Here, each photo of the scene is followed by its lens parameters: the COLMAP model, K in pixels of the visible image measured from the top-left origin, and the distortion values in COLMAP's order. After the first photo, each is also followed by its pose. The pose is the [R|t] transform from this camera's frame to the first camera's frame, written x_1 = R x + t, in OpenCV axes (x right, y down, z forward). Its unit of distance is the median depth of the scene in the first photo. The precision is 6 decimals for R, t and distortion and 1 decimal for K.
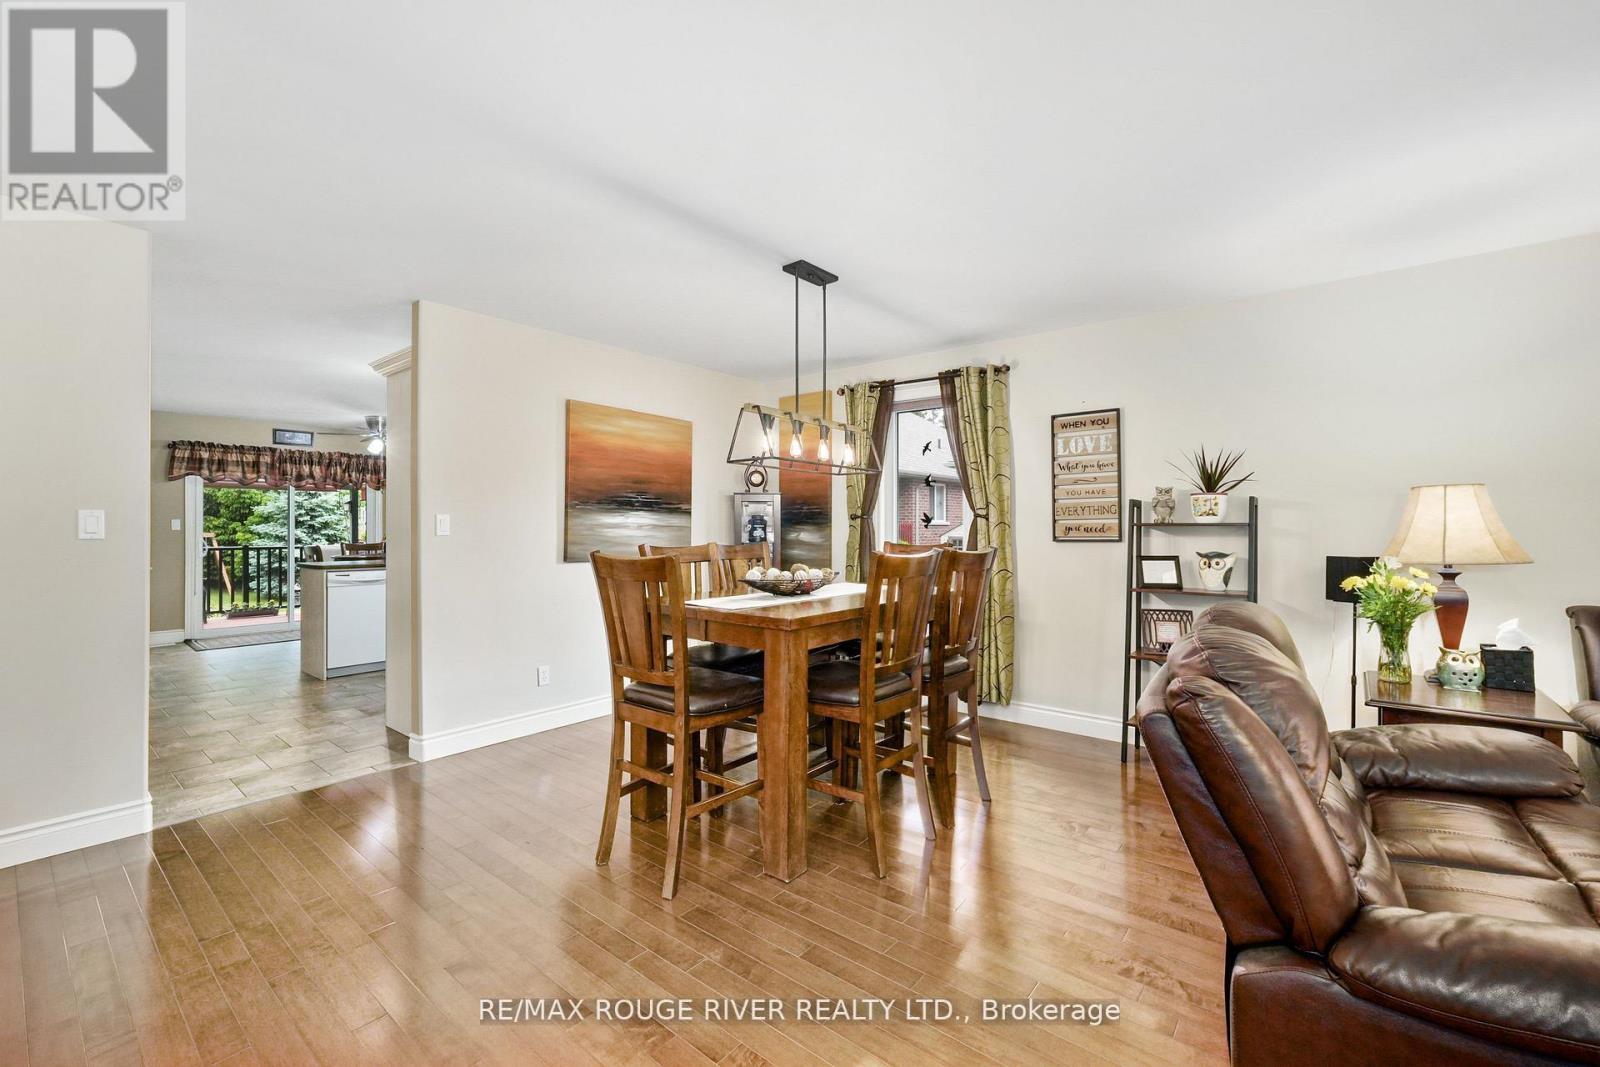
lens RADIAL K [[655.9, 0, 808.7], [0, 655.9, 525.5], [0, 0, 1]] dist [-0.021449, 0.006037]
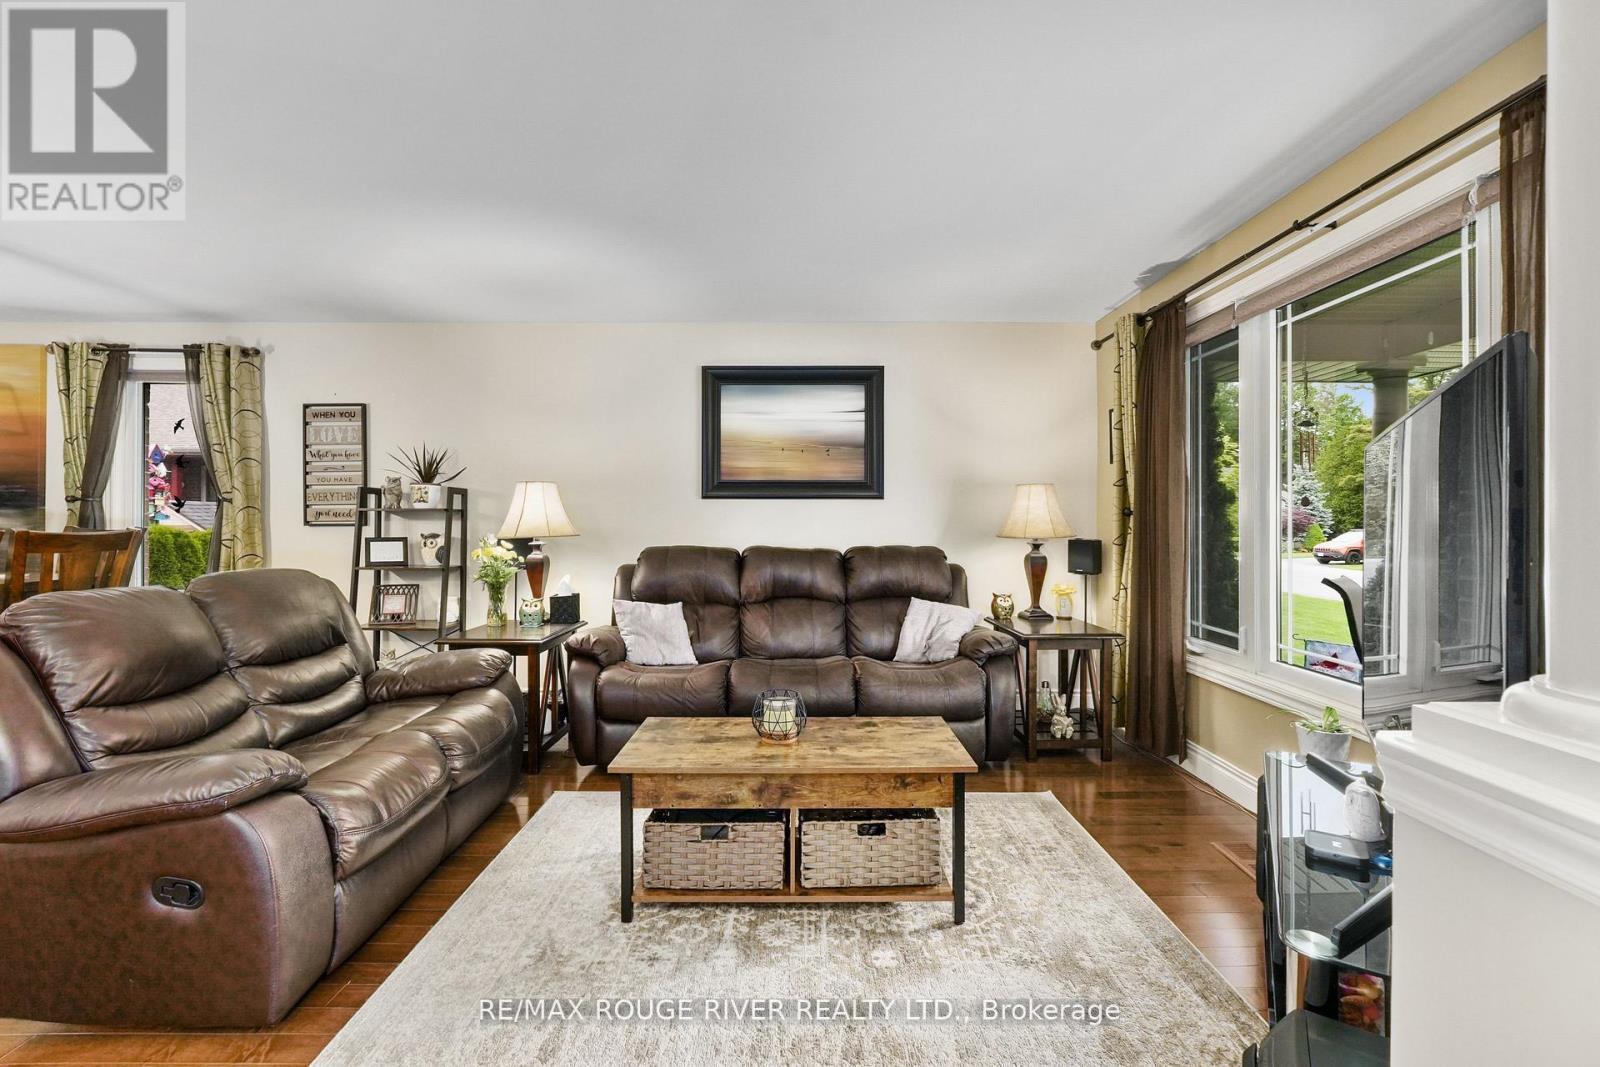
lens RADIAL K [[655.9, 0, 793.6], [0, 655.9, 521.7], [0, 0, 1]] dist [-0.021449, 0.006037]
pose [[0.783925, 0.002429, 0.620851, 0.302905], [-0.005310, 0.999982, 0.002792, 0.009565], [-0.620833, -0.005486, 0.783924, -0.251662]]
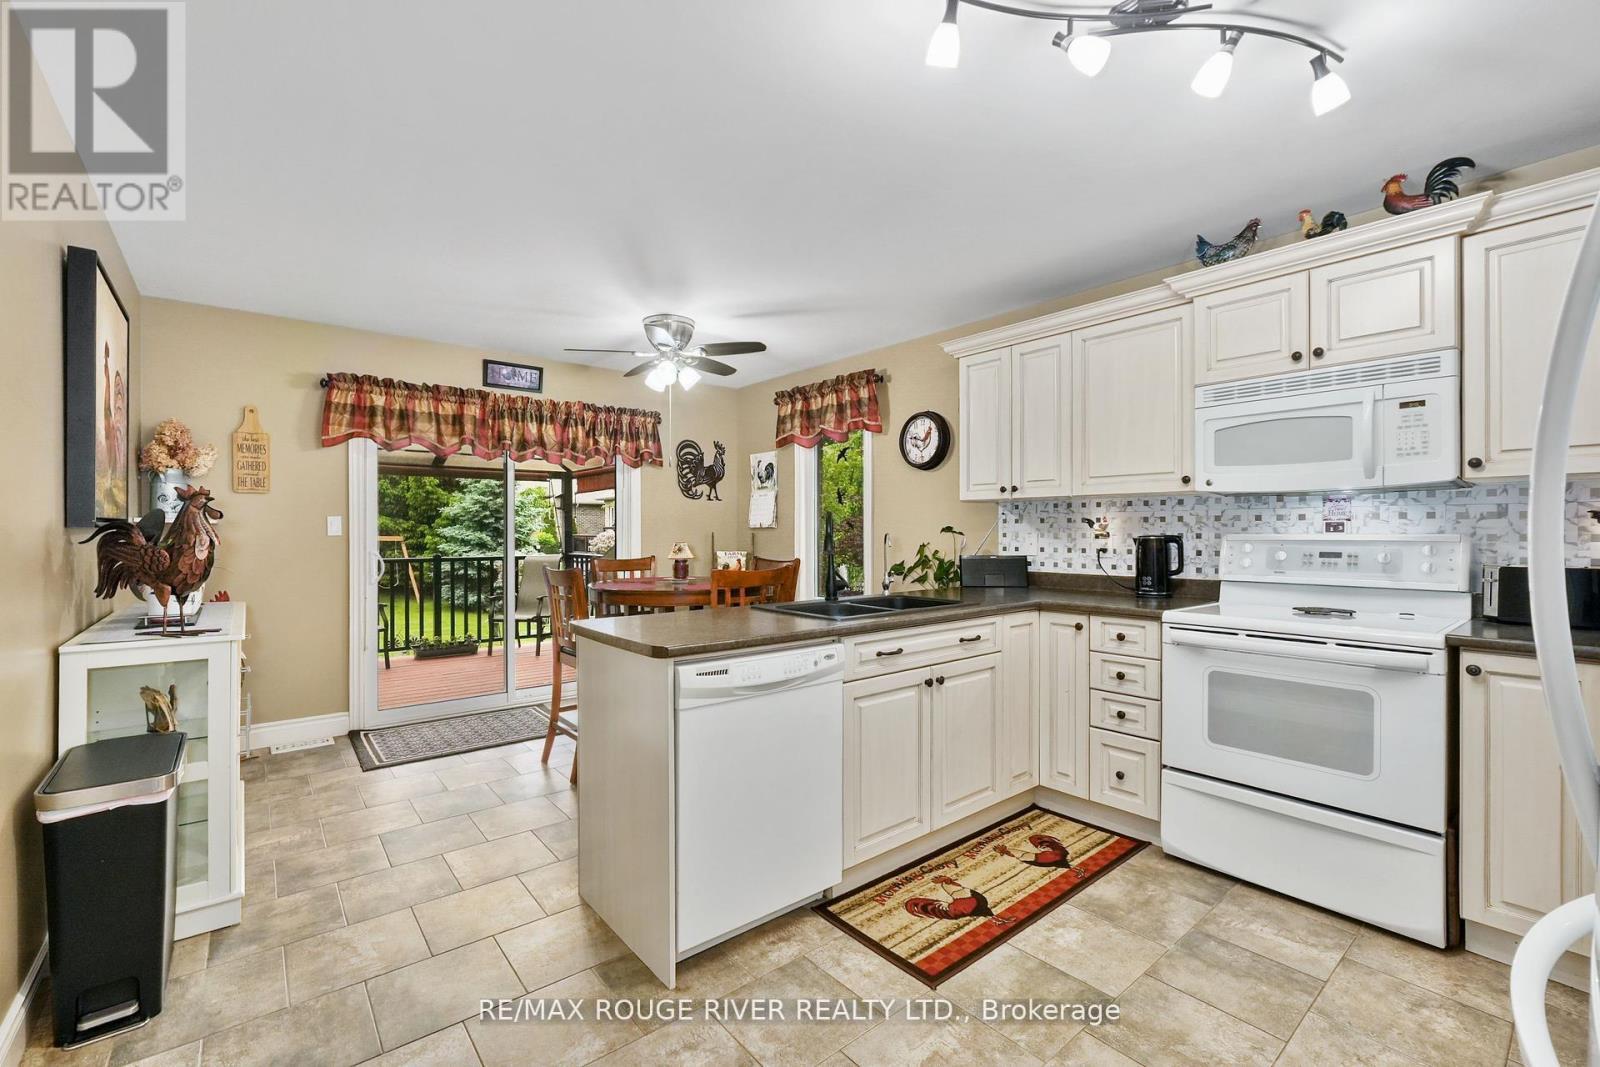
lens RADIAL K [[655.9, 0, 810.4], [0, 655.9, 530.2], [0, 0, 1]] dist [-0.021449, 0.006037]
pose [[0.982483, 0.000422, -0.186351, -0.708923], [-0.000029, 0.999998, 0.002112, 0.003275], [0.186351, -0.002070, 0.982481, 0.792674]]
